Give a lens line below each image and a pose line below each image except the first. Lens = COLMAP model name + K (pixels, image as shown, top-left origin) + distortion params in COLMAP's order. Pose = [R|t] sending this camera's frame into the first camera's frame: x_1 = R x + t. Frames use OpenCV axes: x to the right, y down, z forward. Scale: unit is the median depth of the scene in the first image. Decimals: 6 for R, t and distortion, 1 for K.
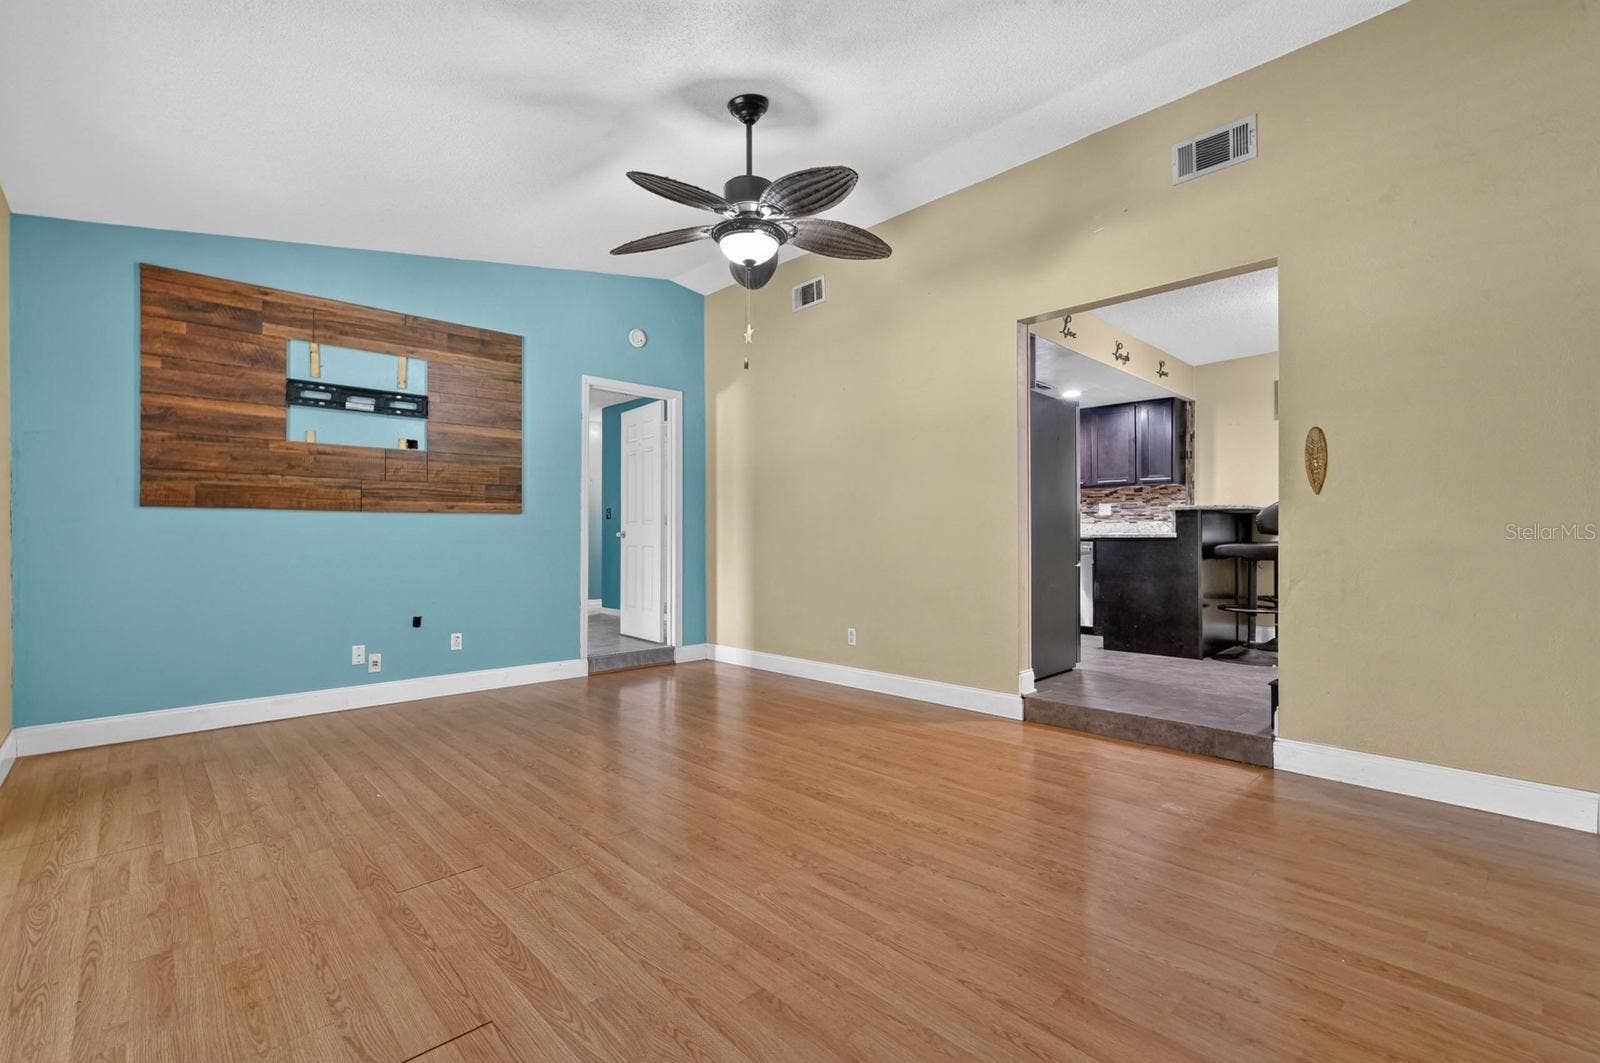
lens RADIAL K [[700.1, 0, 800.0], [0, 700.1, 531.5], [0, 0, 1]] dist [-0.000618, 0.000033]
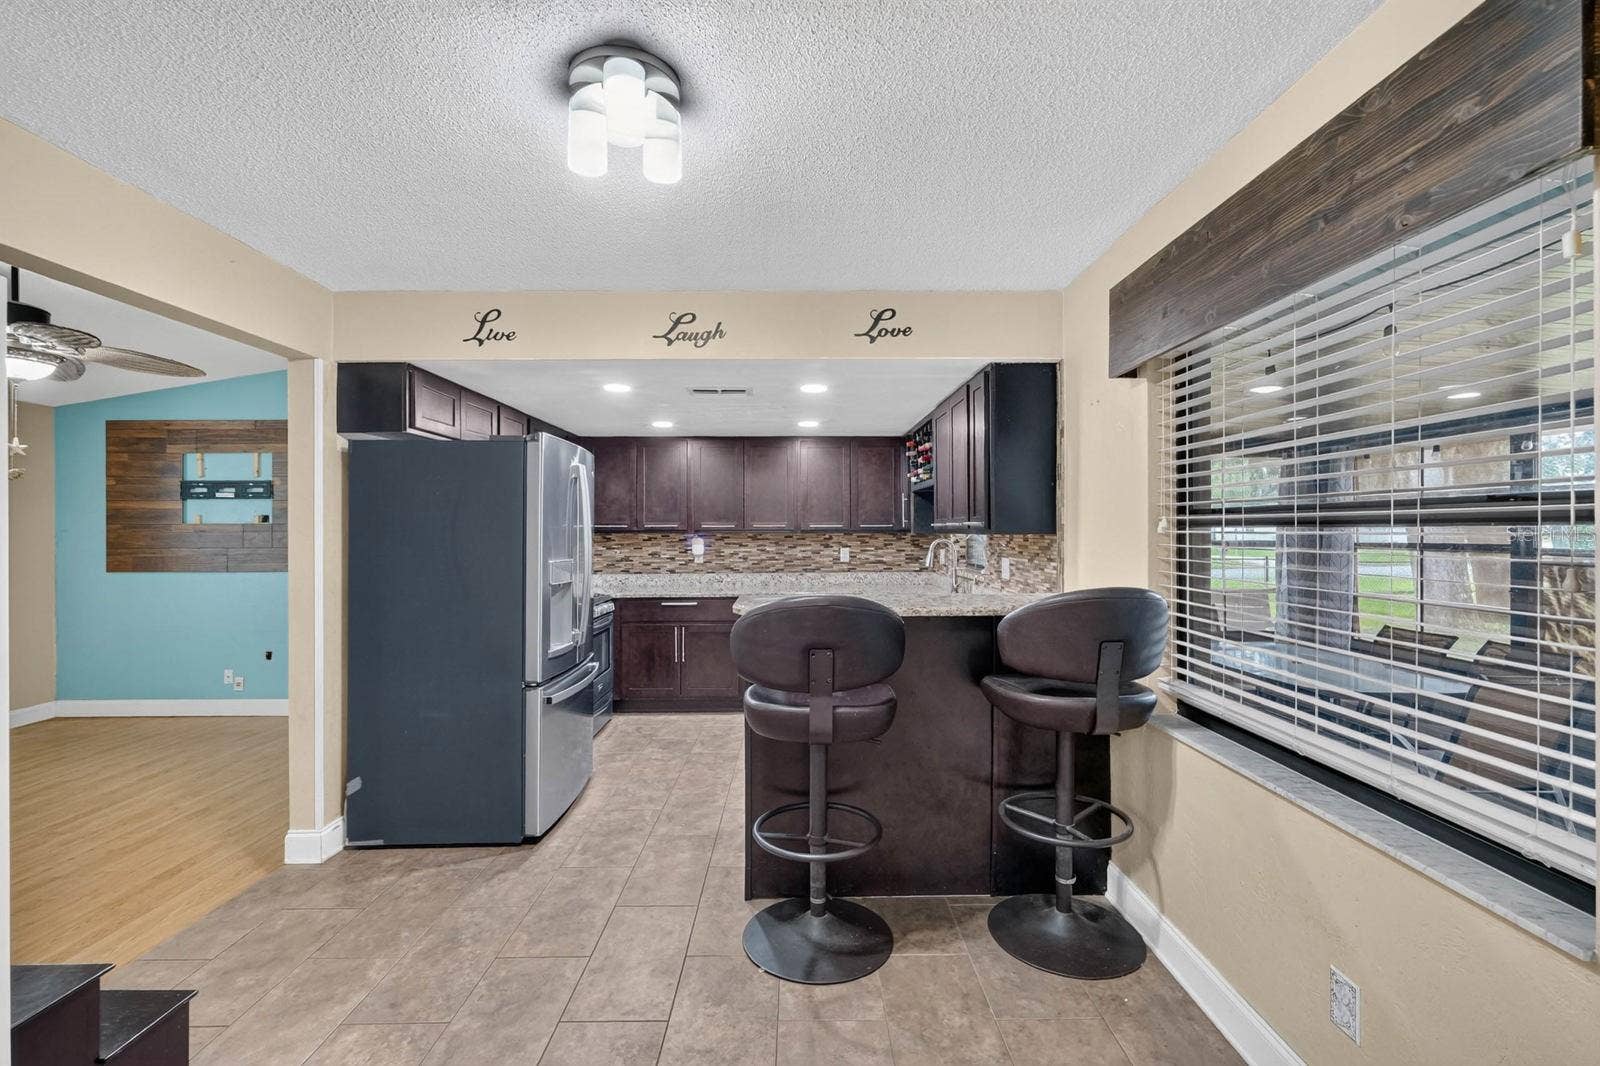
lens RADIAL K [[700.1, 0, 800.0], [0, 700.1, 533.0], [0, 0, 1]] dist [-0.000618, 0.000033]
pose [[0.726745, 0.002534, -0.686903, 1.151386], [0.004326, 0.999956, 0.008266, -0.114111], [0.686894, -0.008979, 0.726702, 0.801569]]
